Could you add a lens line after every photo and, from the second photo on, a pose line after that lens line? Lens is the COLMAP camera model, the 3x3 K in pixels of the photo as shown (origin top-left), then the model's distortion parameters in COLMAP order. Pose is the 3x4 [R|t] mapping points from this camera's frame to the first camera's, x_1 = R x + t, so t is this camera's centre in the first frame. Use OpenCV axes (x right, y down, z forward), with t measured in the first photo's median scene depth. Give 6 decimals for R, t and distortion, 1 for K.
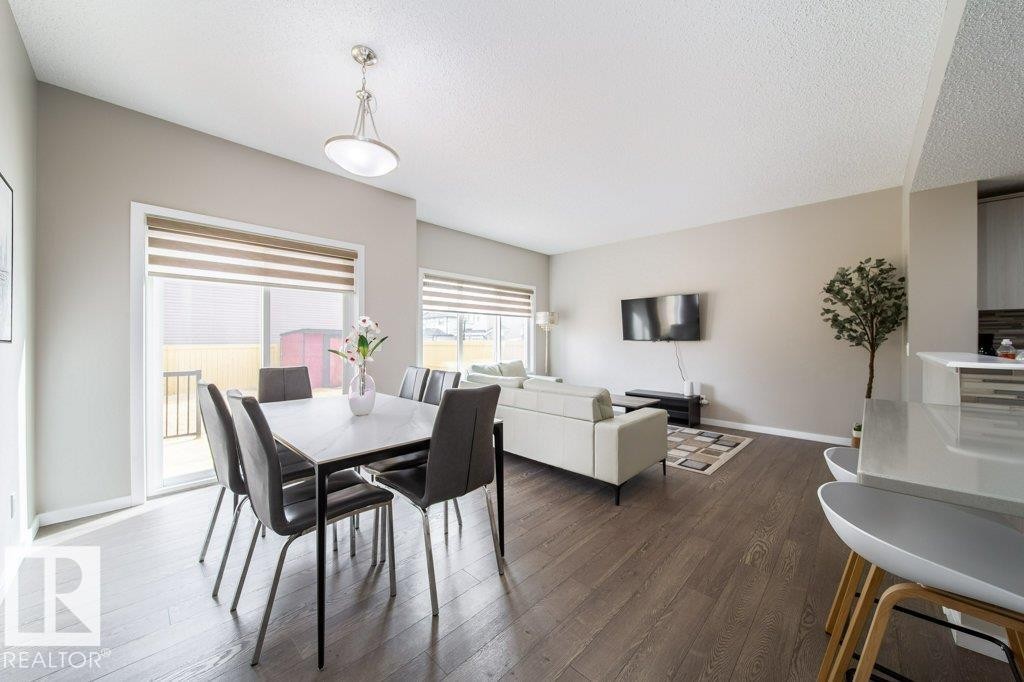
lens RADIAL K [[367.0, 0, 515.7], [0, 367.0, 340.3], [0, 0, 1]] dist [0.000419, -0.000168]
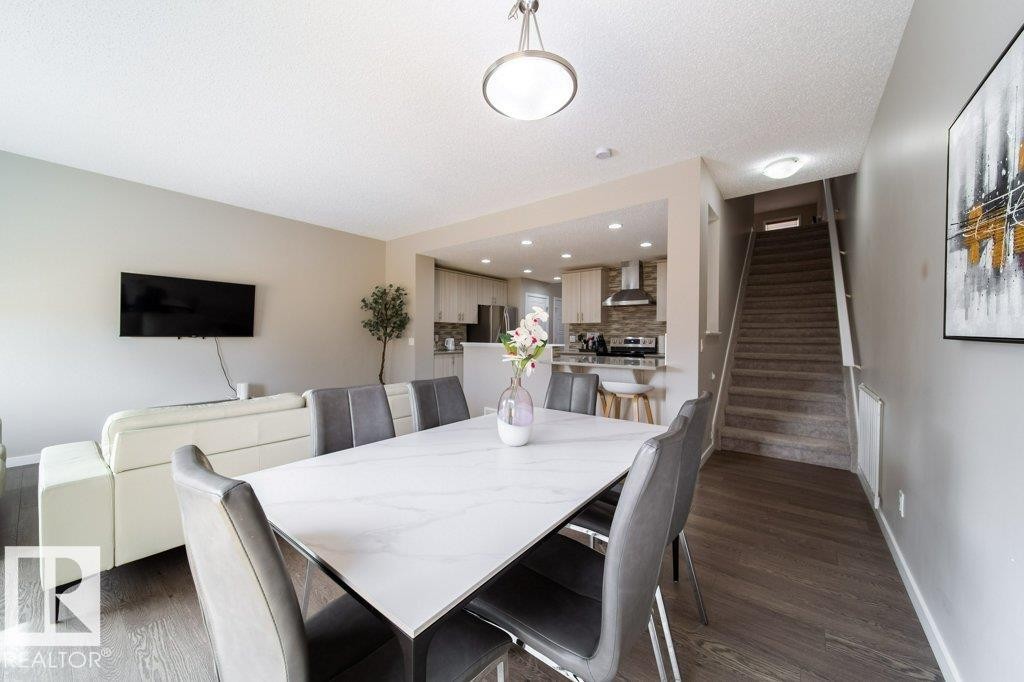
lens RADIAL K [[367.0, 0, 512.3], [0, 367.0, 337.2], [0, 0, 1]] dist [0.000419, -0.000168]
pose [[-0.098409, -0.003453, 0.995140, -0.623880], [-0.002081, 0.999993, 0.003264, -0.003258], [-0.995144, -0.001749, -0.098415, 0.599658]]
